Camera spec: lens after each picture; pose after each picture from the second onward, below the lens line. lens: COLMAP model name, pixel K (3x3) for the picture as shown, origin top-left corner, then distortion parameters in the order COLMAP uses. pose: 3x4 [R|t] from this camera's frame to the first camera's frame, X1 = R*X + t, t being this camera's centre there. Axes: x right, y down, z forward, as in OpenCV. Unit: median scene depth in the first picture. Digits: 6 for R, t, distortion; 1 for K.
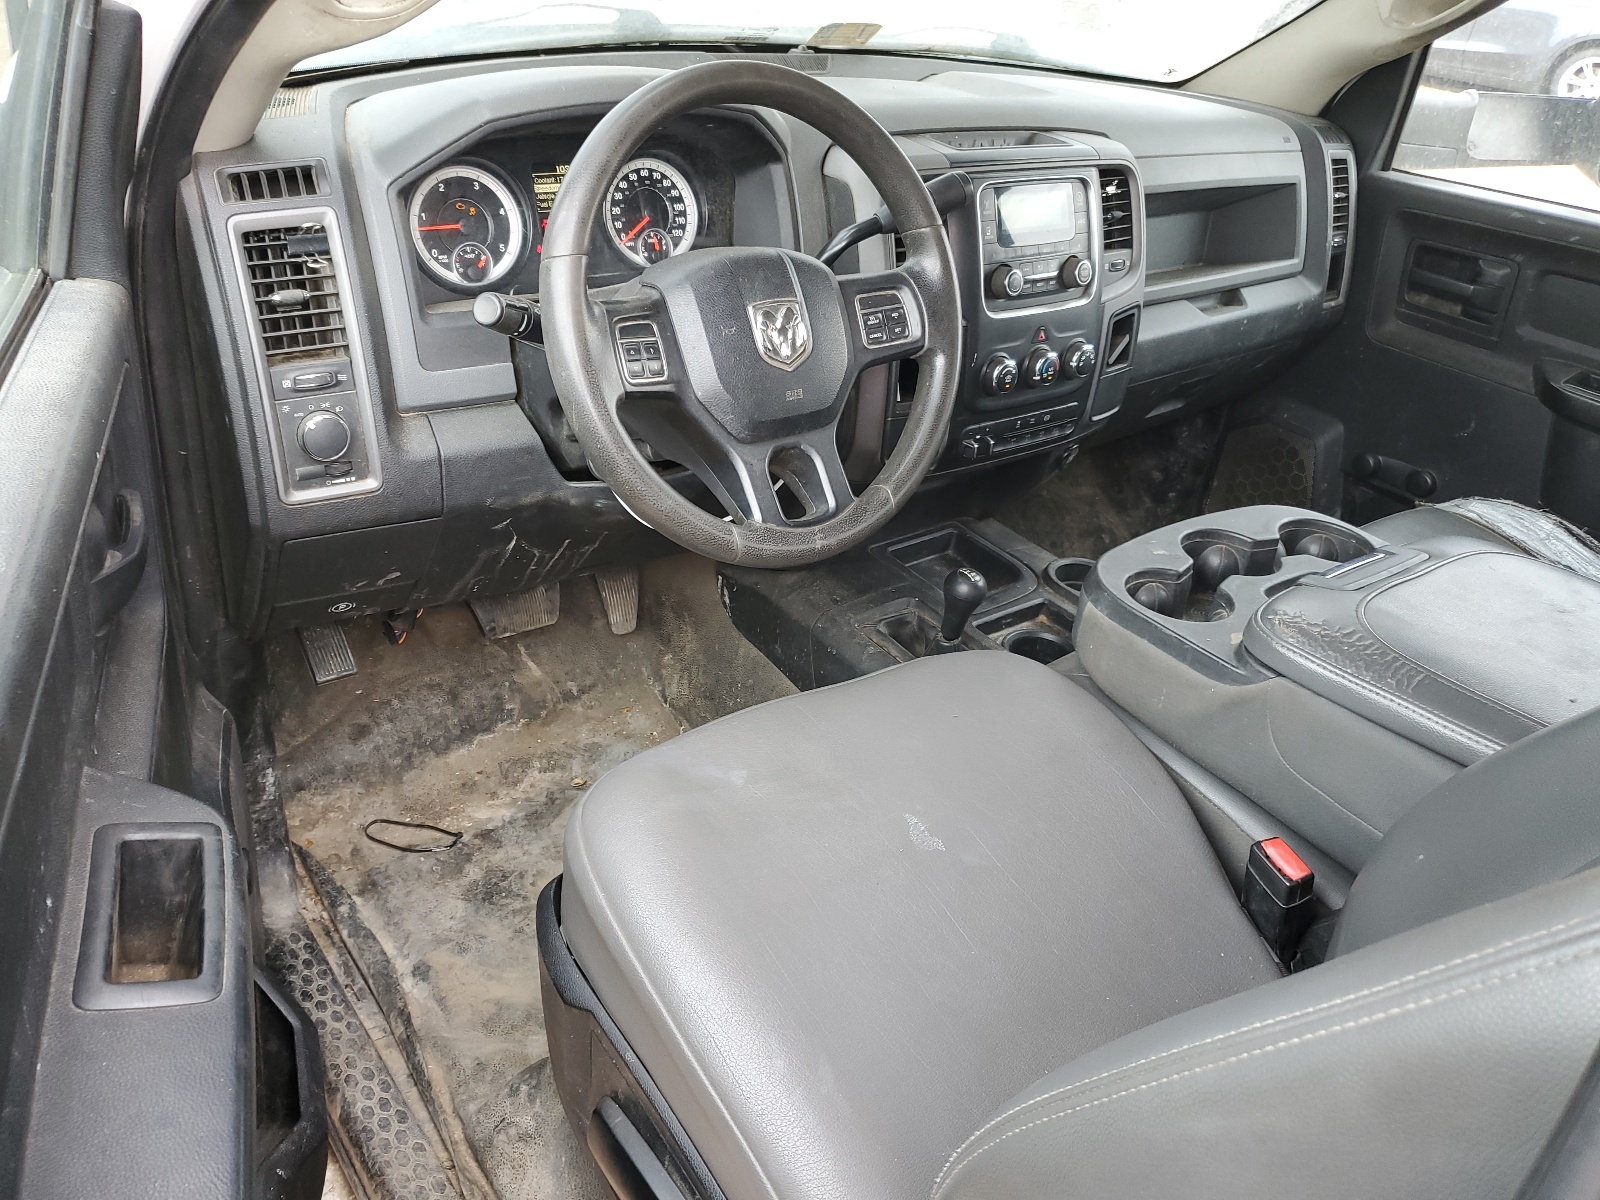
lens RADIAL K [[1237.8, 0, 801.7], [0, 1237.8, 586.9], [0, 0, 1]] dist [-0.000911, 0.006236]
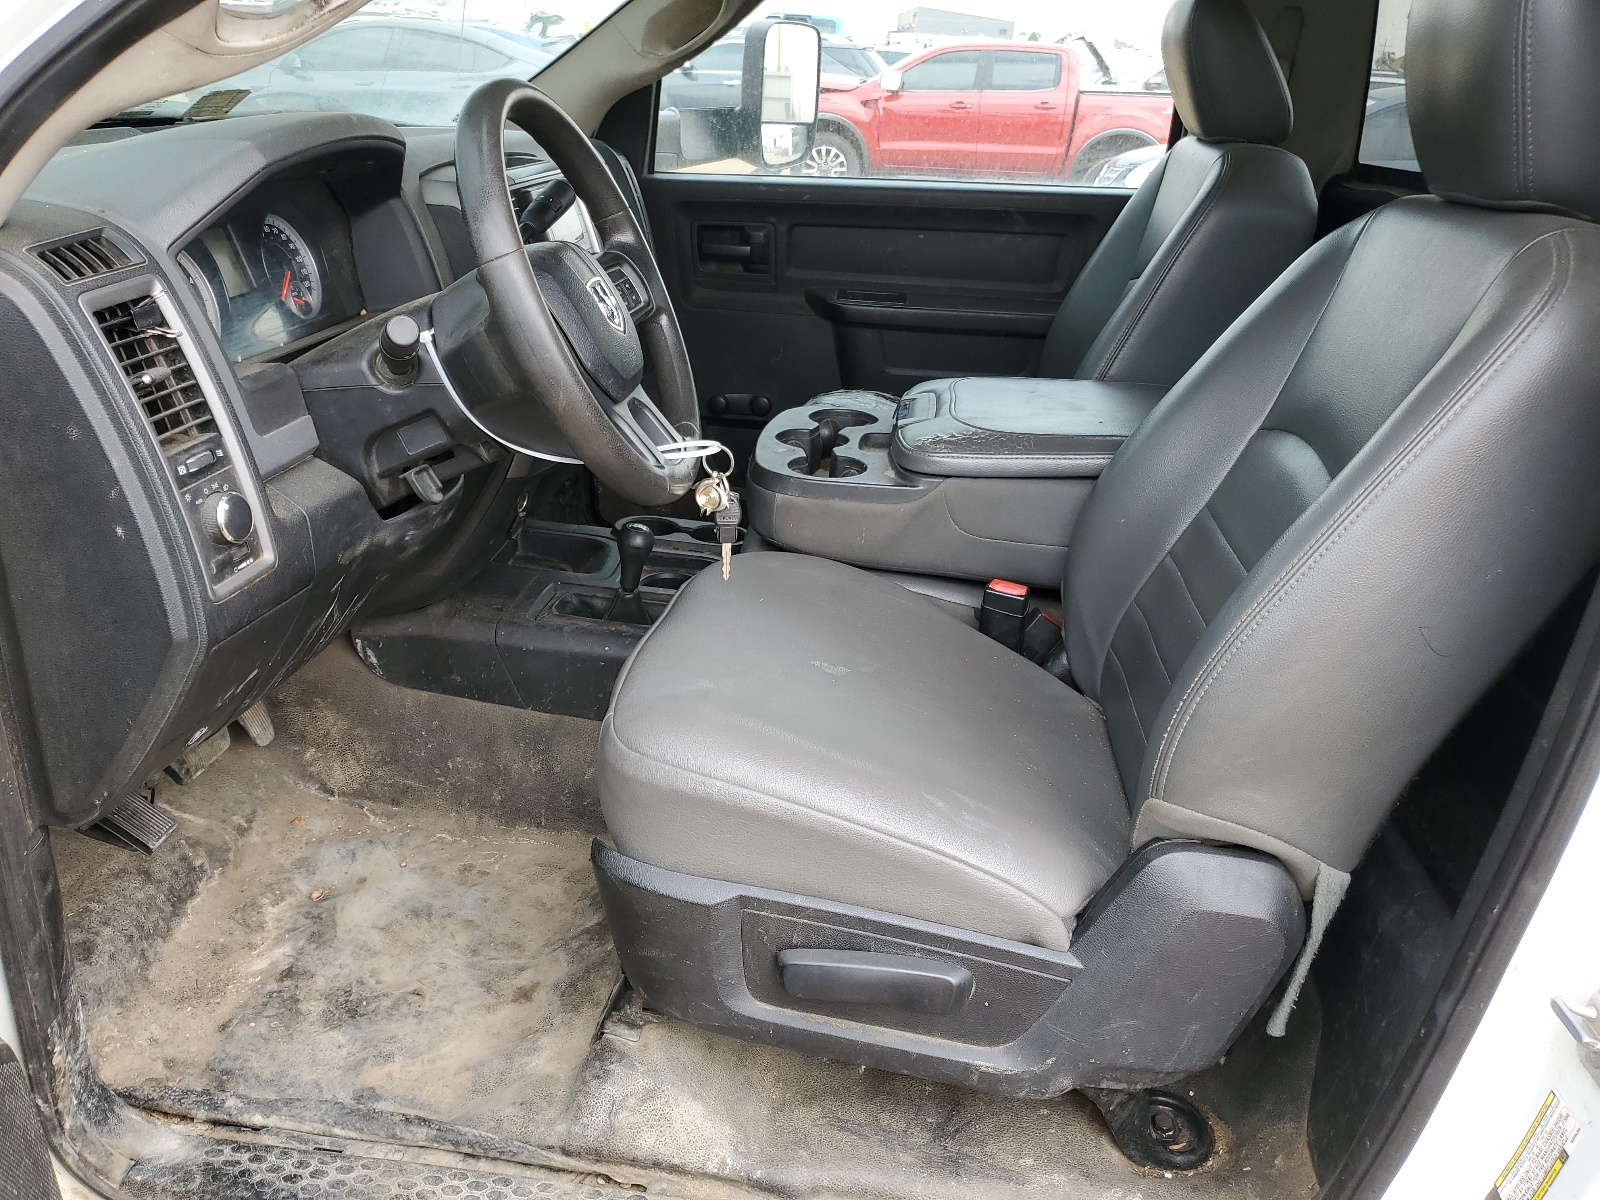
lens RADIAL K [[1206.4, 0, 800.0], [0, 1206.4, 600.0], [0, 0, 1]] dist [-0.006686, 0.058232]
pose [[0.708865, -0.351017, 0.611798, -0.513923], [0.379274, 0.920997, 0.088969, 0.012657], [-0.594694, 0.168972, 0.785994, 0.039545]]
